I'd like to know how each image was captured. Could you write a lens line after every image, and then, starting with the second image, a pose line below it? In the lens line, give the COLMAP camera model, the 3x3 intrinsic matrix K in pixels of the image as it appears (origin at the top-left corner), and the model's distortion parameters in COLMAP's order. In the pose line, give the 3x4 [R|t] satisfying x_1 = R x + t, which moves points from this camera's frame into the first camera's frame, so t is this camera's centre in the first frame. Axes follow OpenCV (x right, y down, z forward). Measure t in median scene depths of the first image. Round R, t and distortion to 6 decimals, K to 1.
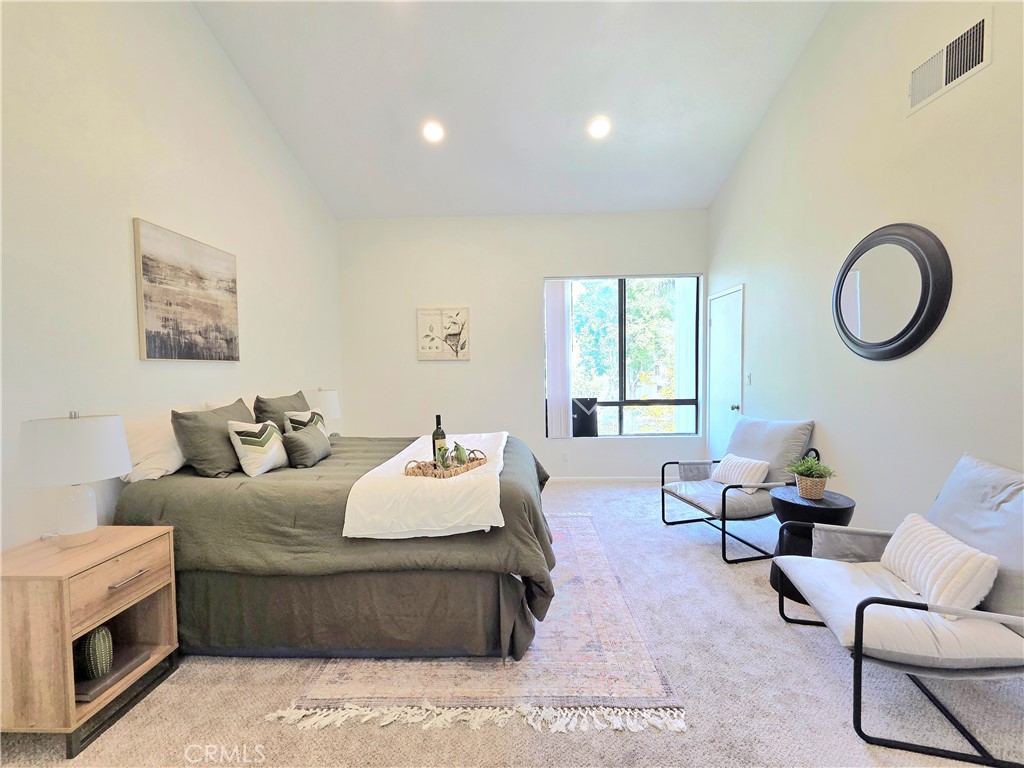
lens RADIAL K [[422.1, 0, 511.7], [0, 422.1, 386.1], [0, 0, 1]] dist [0.002630, 0.000281]
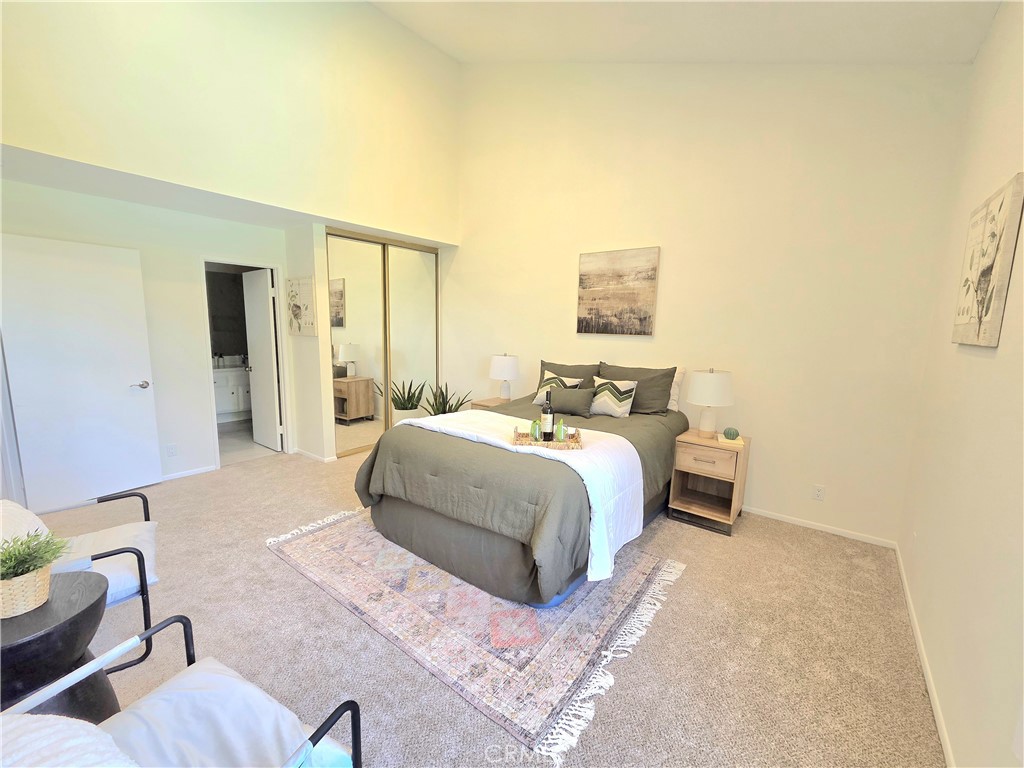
lens RADIAL K [[422.1, 0, 511.7], [0, 422.1, 386.1], [0, 0, 1]] dist [0.002630, 0.000281]
pose [[-0.592838, 0.113475, -0.797287, 0.644079], [-0.051266, 0.982697, 0.177984, -0.124786], [0.803688, 0.146389, -0.576763, 1.558295]]
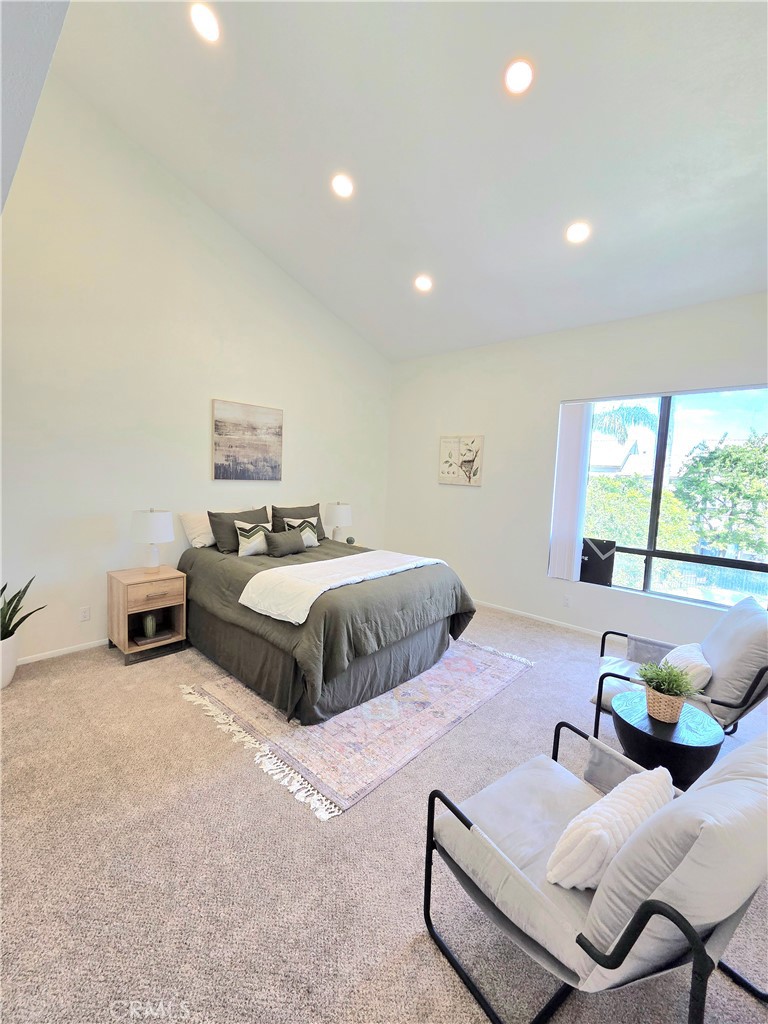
lens RADIAL K [[422.1, 0, 384.0], [0, 422.1, 512.0], [0, 0, 1]] dist [0.002630, 0.000281]
pose [[0.756685, 0.107124, -0.644944, 0.683460], [-0.079792, 0.994242, 0.071525, -0.094553], [0.648892, -0.002660, 0.760876, 0.105858]]
